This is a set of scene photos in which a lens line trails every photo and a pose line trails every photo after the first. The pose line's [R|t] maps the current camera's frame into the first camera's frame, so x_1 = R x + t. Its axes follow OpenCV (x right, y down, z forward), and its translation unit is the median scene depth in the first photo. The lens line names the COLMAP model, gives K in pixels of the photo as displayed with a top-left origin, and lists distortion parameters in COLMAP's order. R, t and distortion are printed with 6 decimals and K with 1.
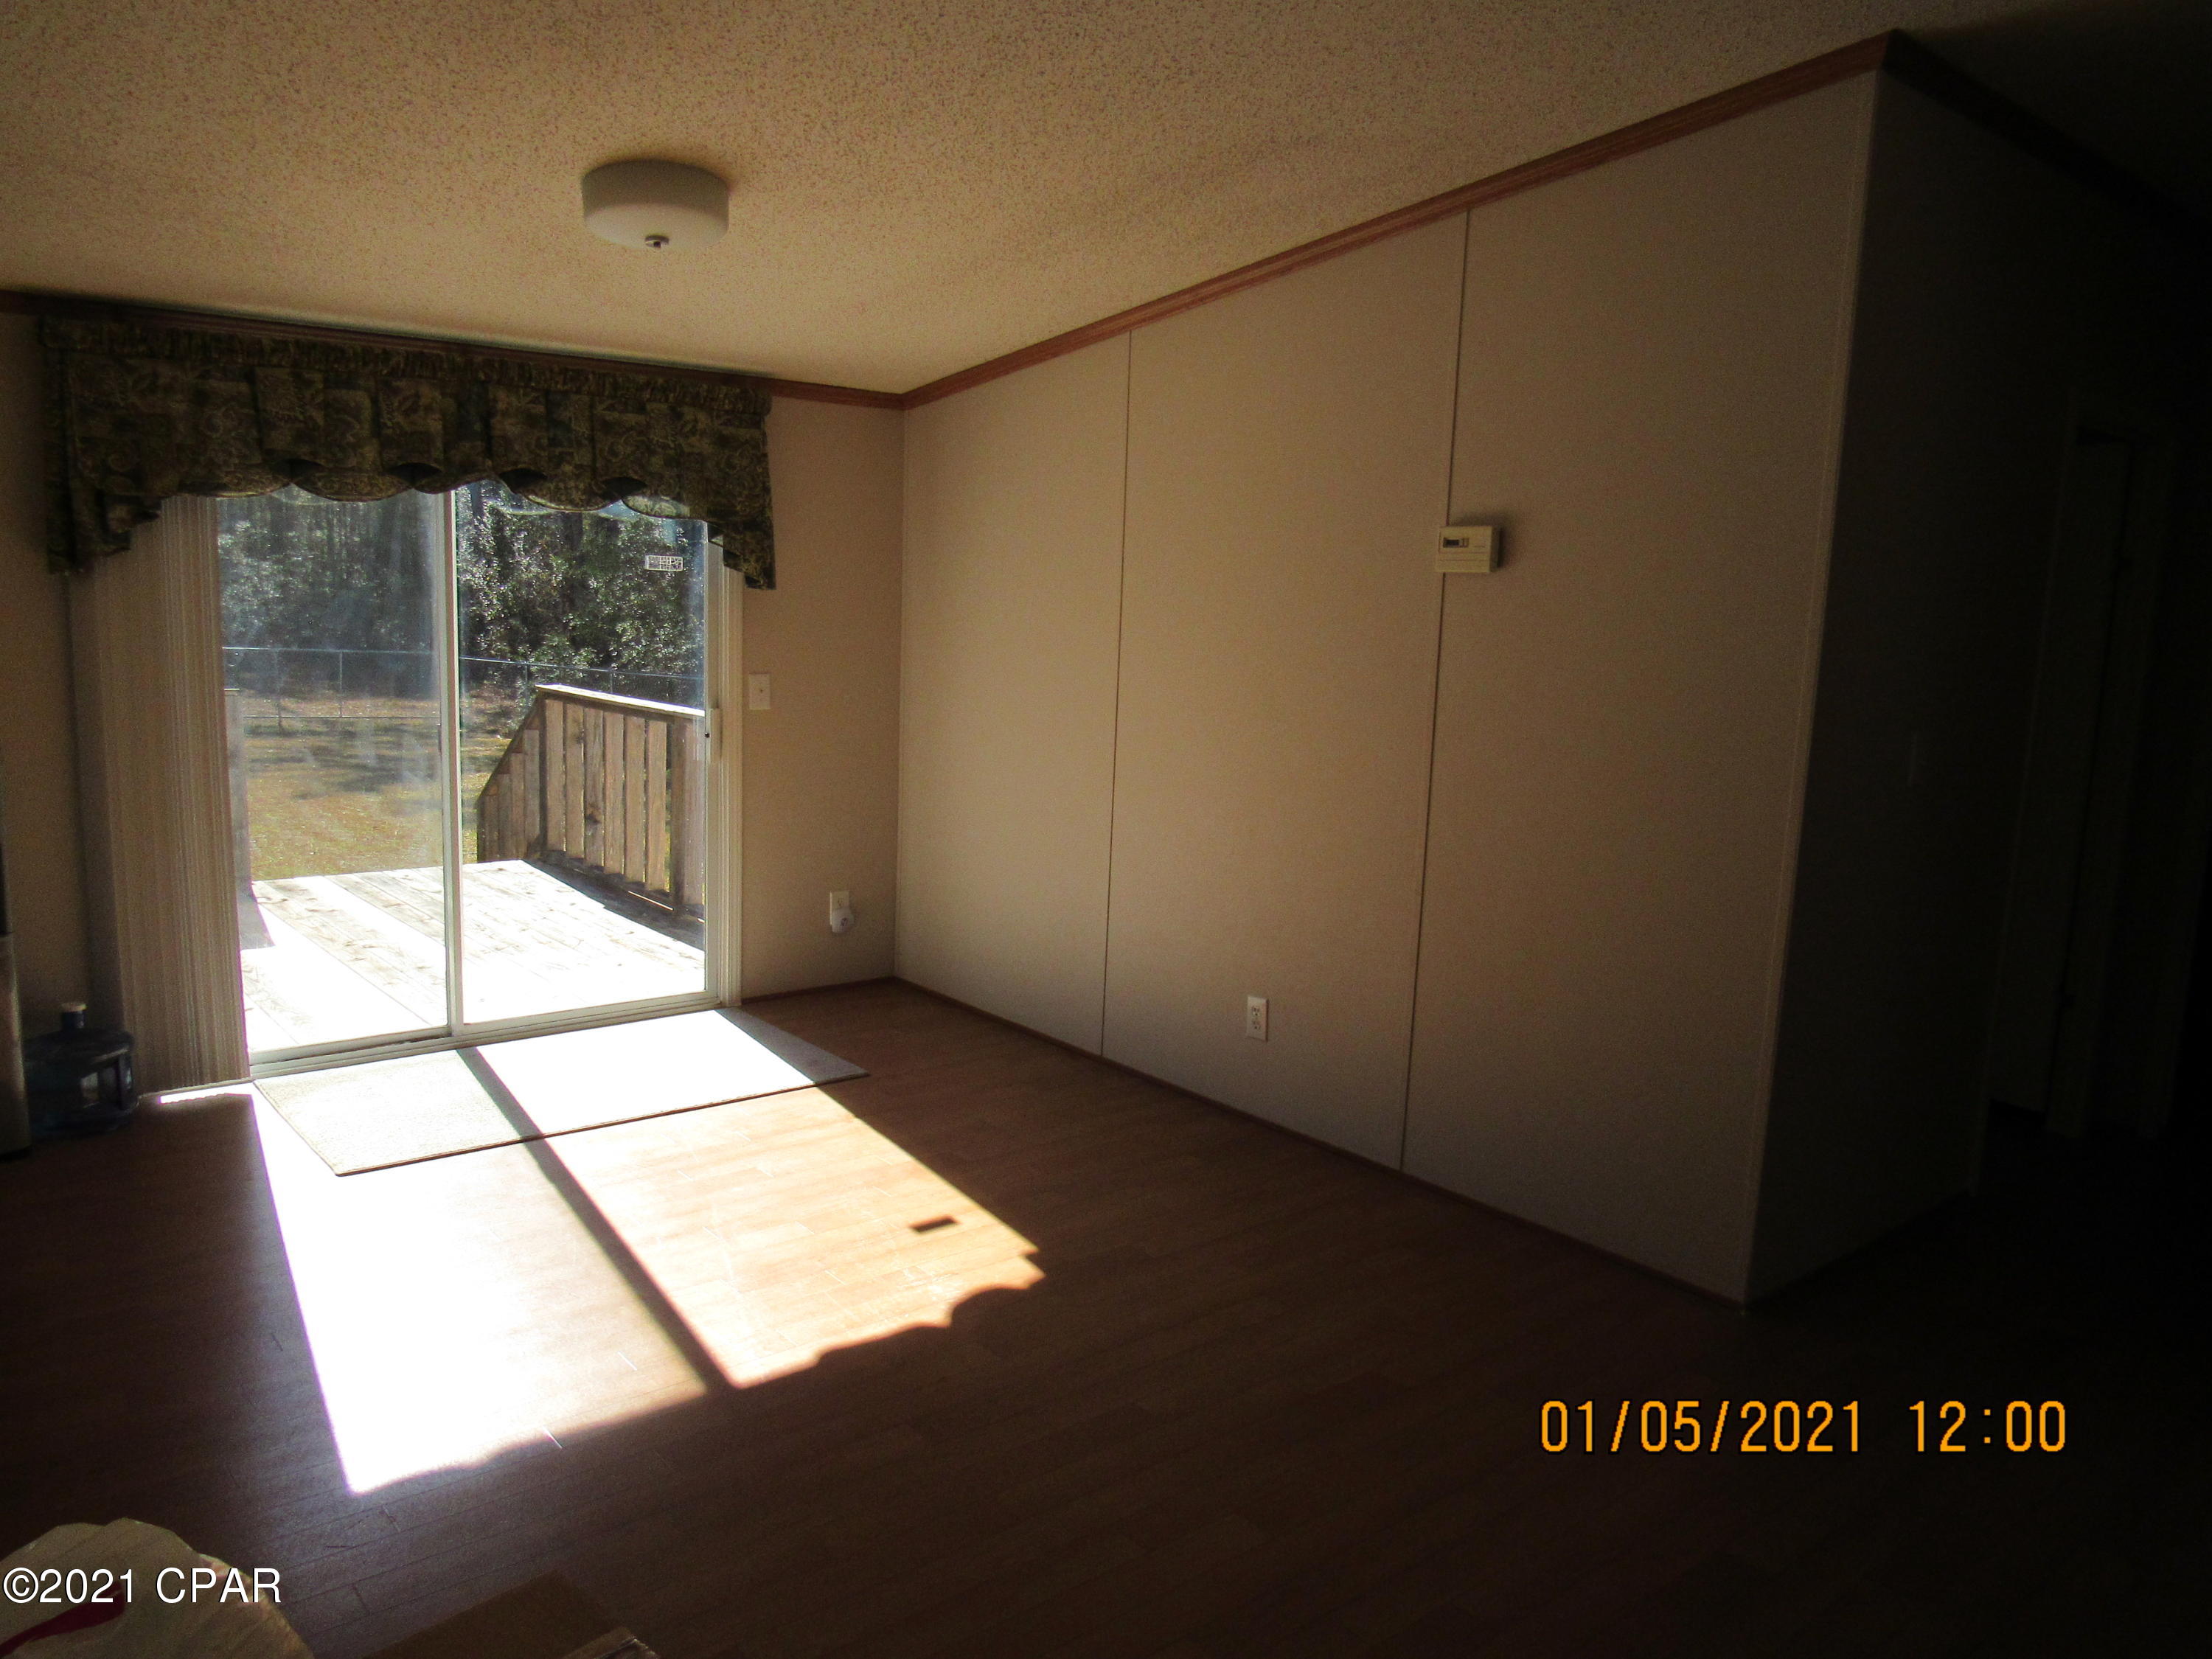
lens RADIAL K [[1606.2, 0, 1110.3], [0, 1606.2, 841.7], [0, 0, 1]] dist [-0.014576, 0.007807]
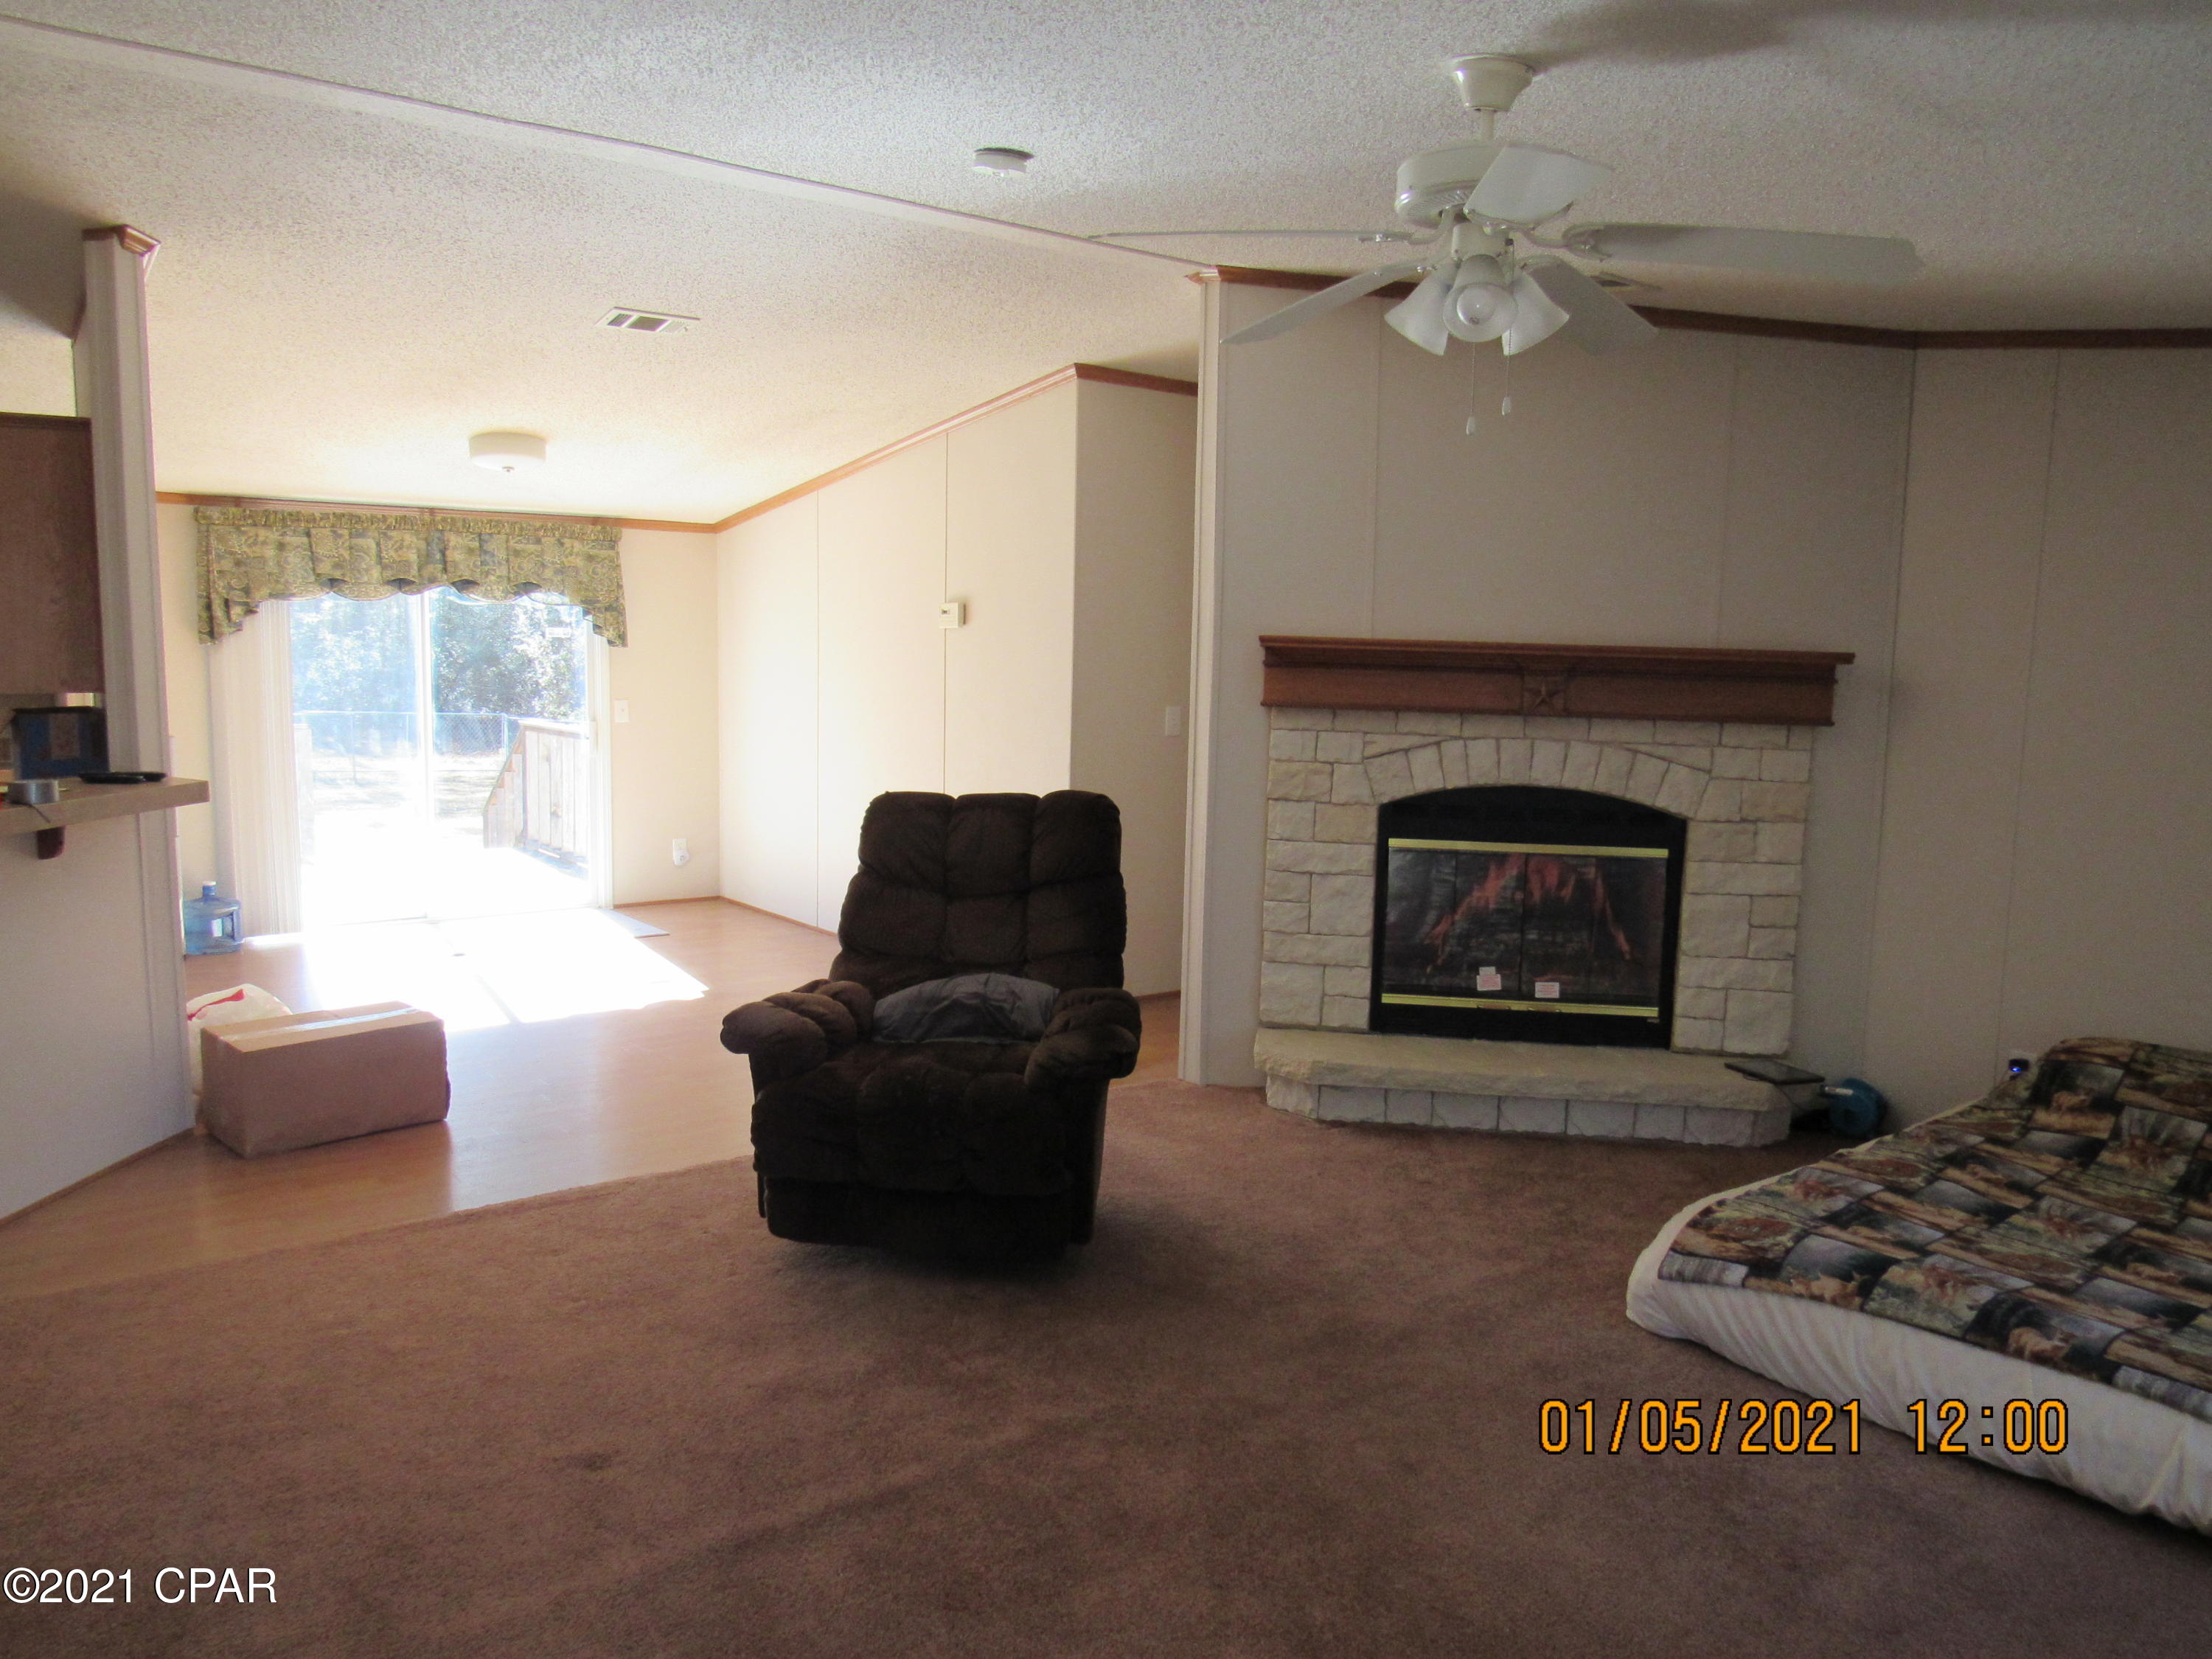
lens RADIAL K [[1606.2, 0, 1106.3], [0, 1606.2, 833.0], [0, 0, 1]] dist [-0.014576, 0.007807]
pose [[0.998896, -0.013833, -0.044890, 0.396235], [0.011918, 0.999020, -0.042633, 0.121065], [0.045436, 0.042051, 0.998082, -0.675742]]
